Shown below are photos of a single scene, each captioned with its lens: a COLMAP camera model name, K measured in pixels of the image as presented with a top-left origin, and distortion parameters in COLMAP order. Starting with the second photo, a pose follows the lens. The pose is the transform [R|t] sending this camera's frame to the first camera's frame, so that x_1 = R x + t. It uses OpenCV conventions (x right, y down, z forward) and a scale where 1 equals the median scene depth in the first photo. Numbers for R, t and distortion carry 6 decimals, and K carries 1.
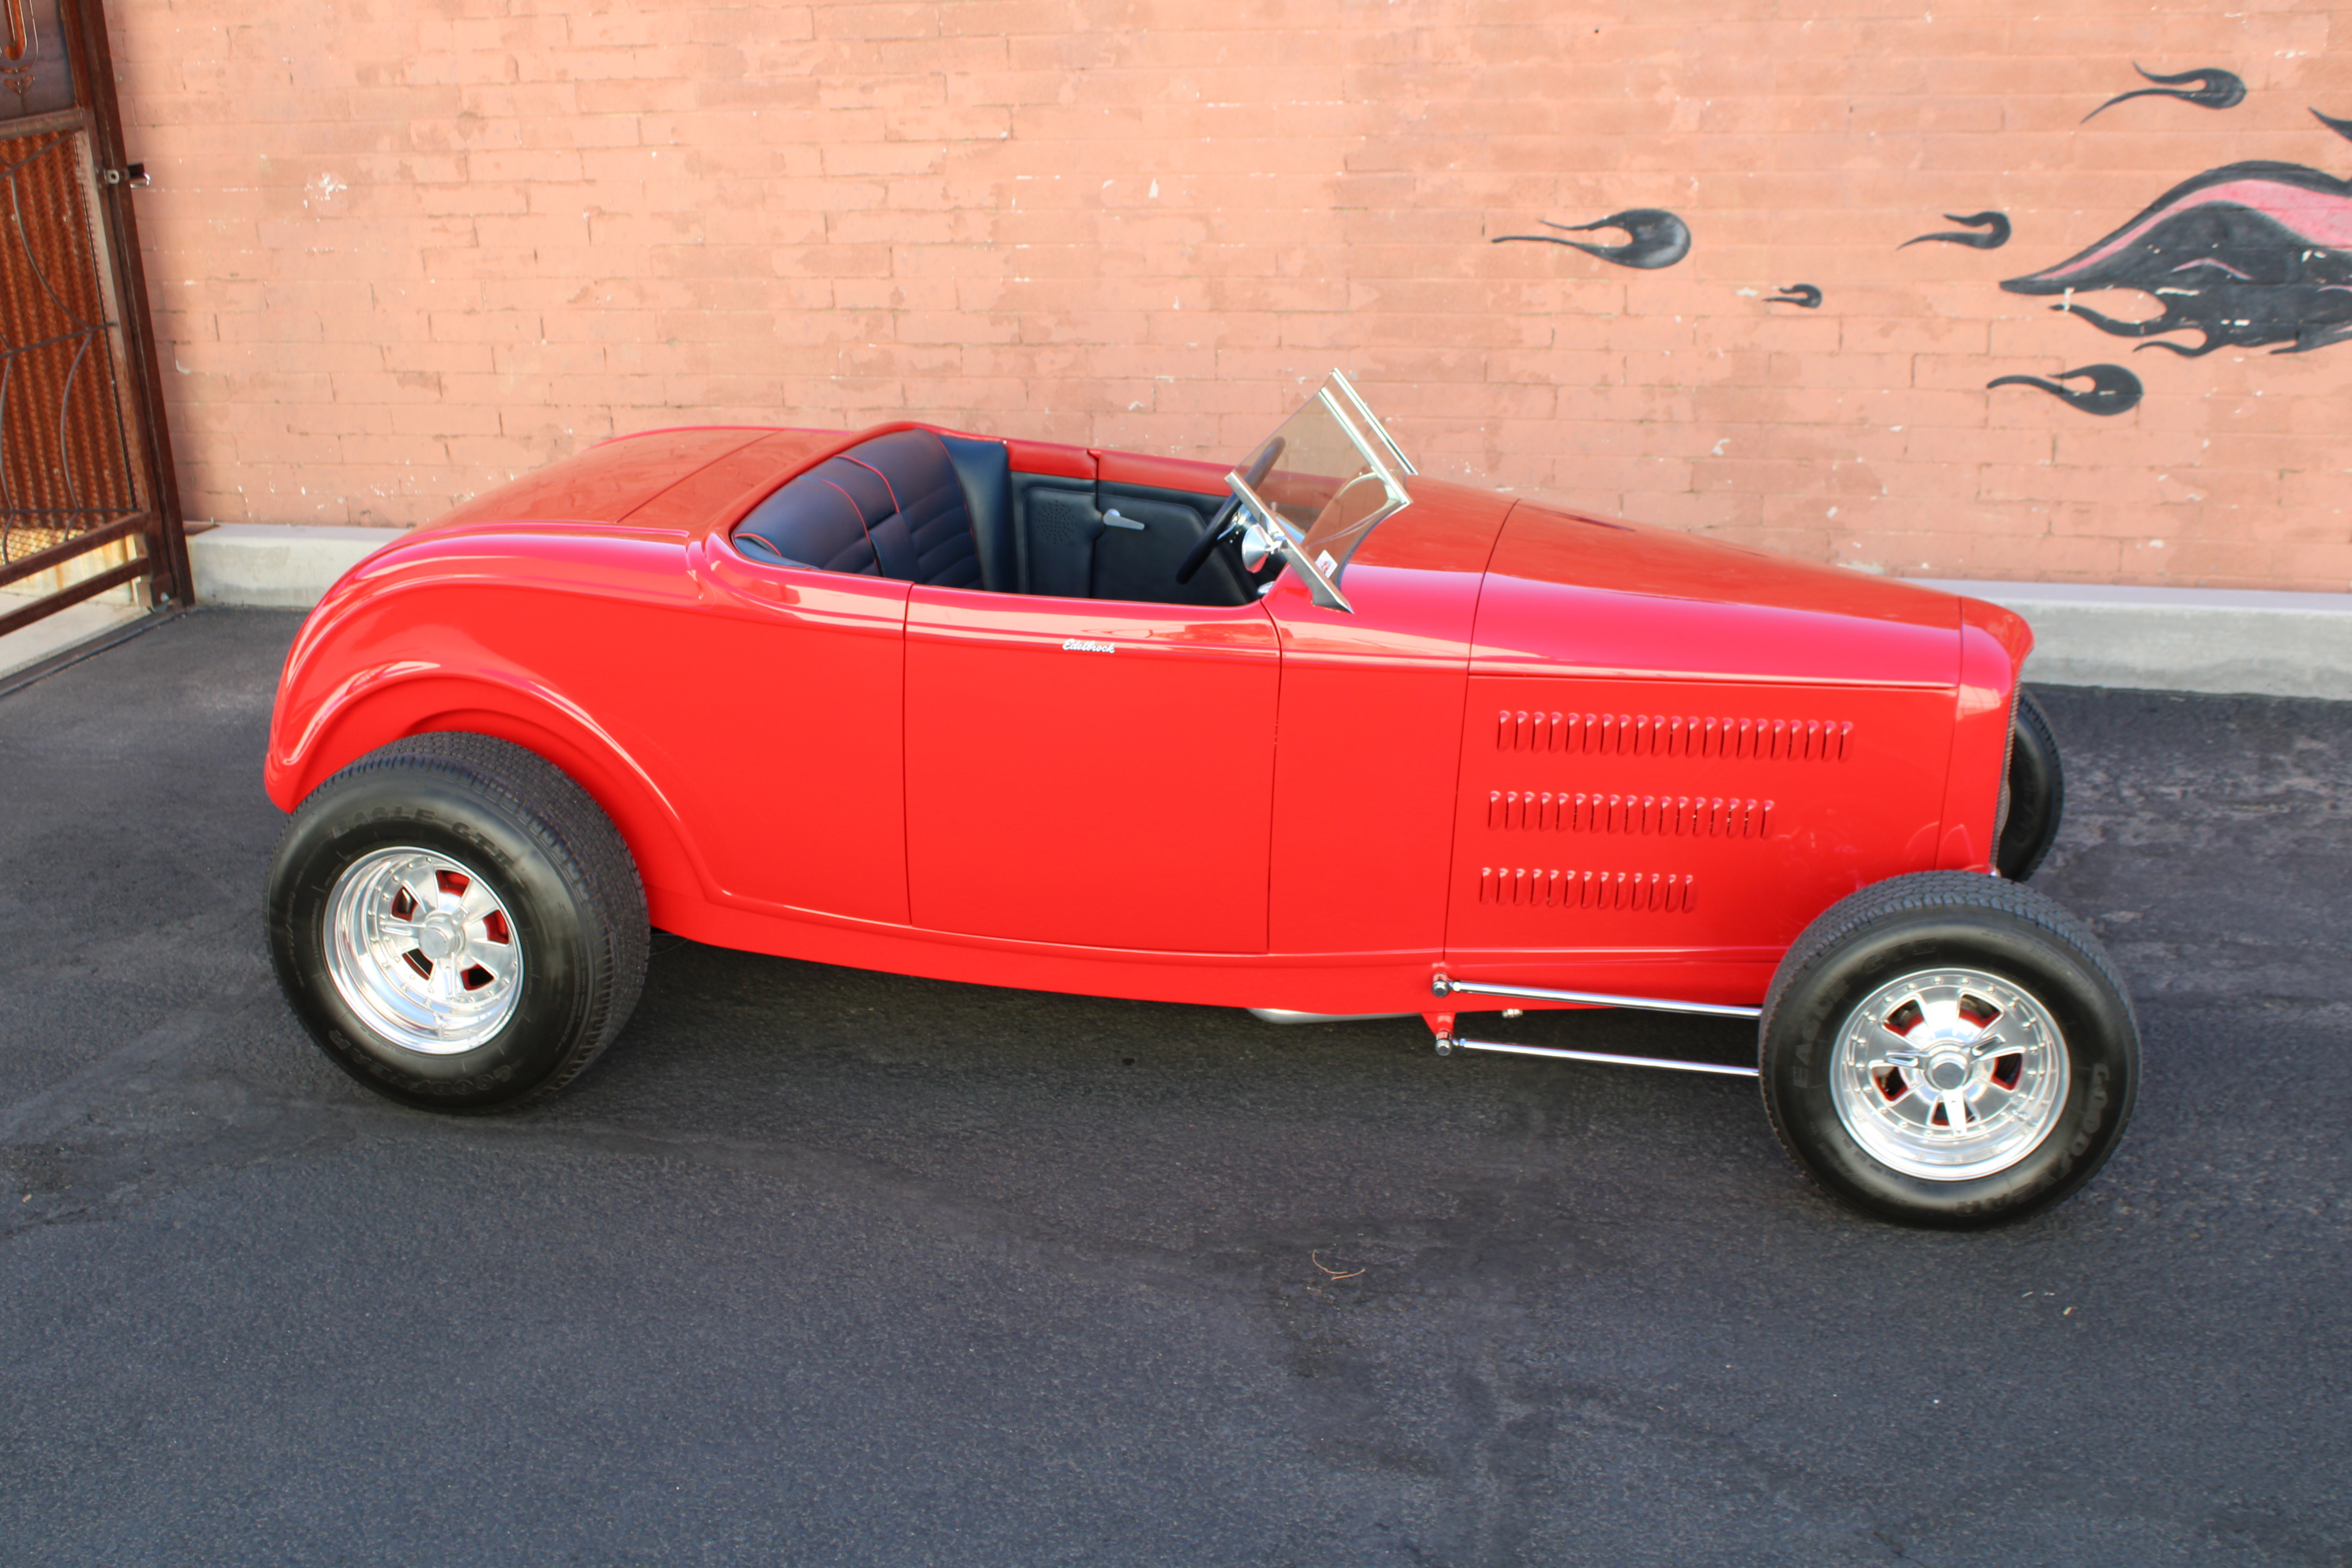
lens RADIAL K [[2673.4, 0, 1146.2], [0, 2673.4, 795.0], [0, 0, 1]] dist [-0.132161, 0.178245]
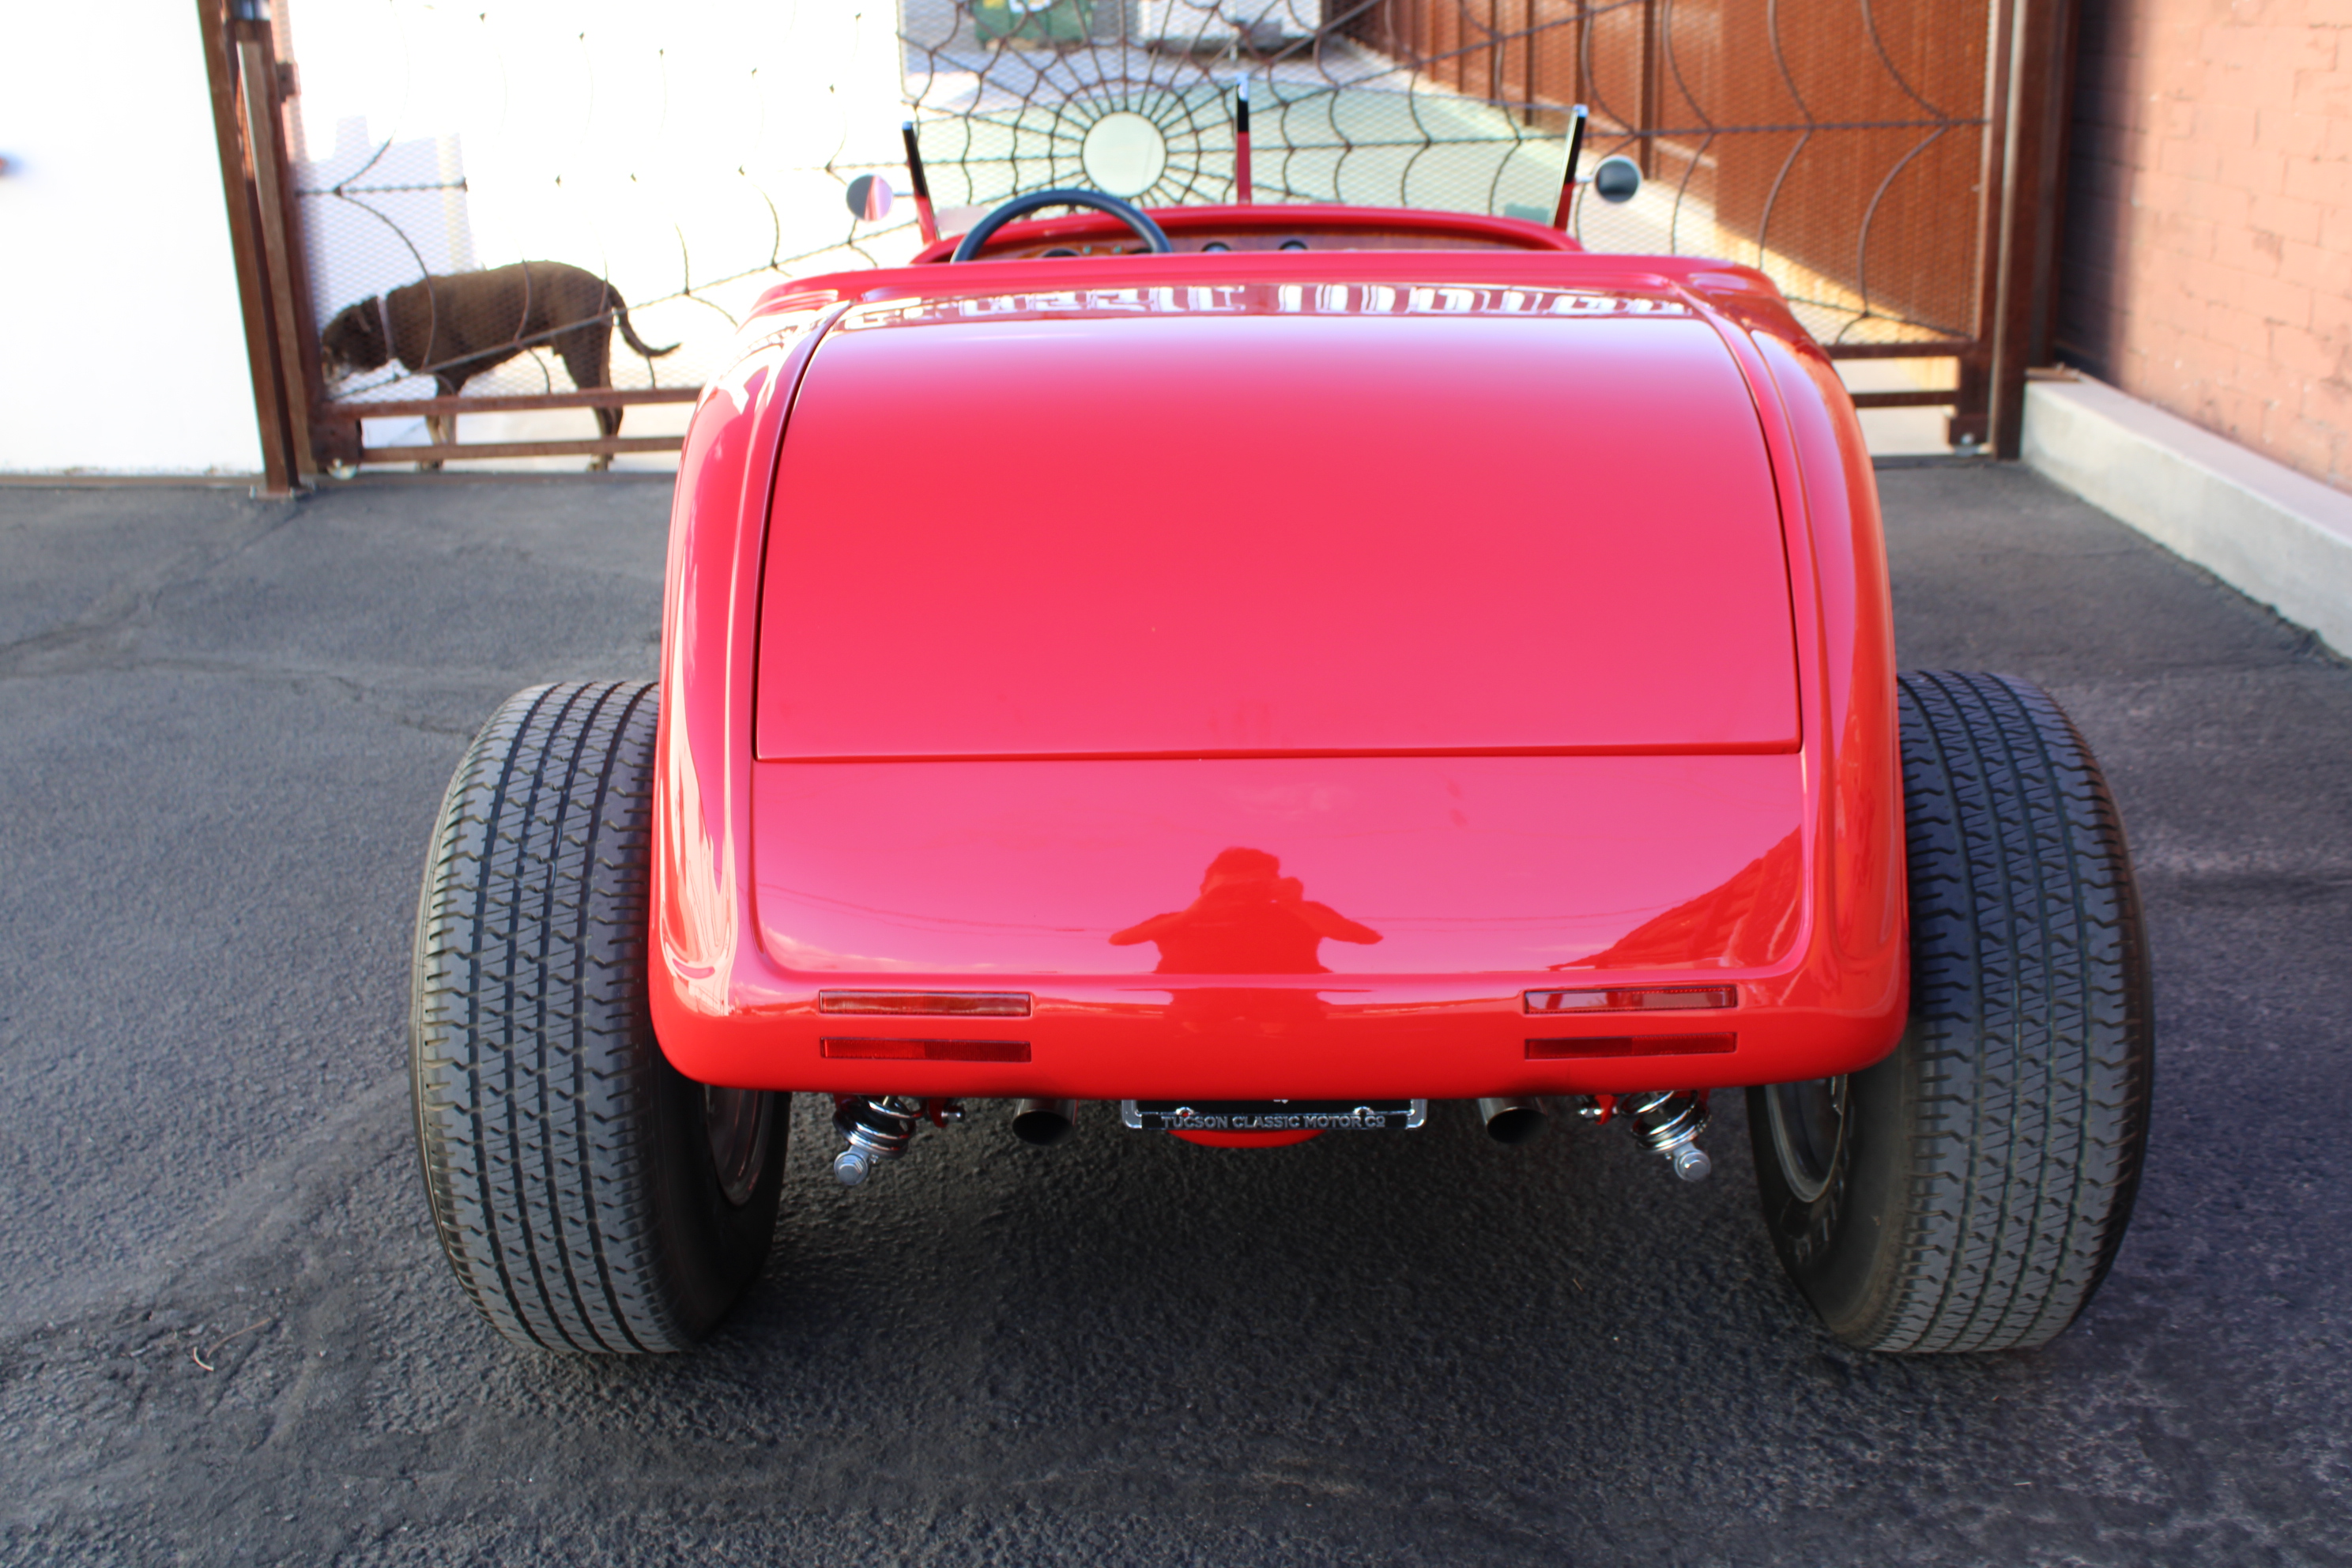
lens RADIAL K [[2398.5, 0, 1176.0], [0, 2398.5, 784.0], [0, 0, 1]] dist [-0.120789, 0.127216]
pose [[0.259422, 0.332689, -0.906652, 0.356697], [-0.300099, 0.920088, 0.251752, -0.099645], [0.917955, 0.206775, 0.338531, 0.573179]]
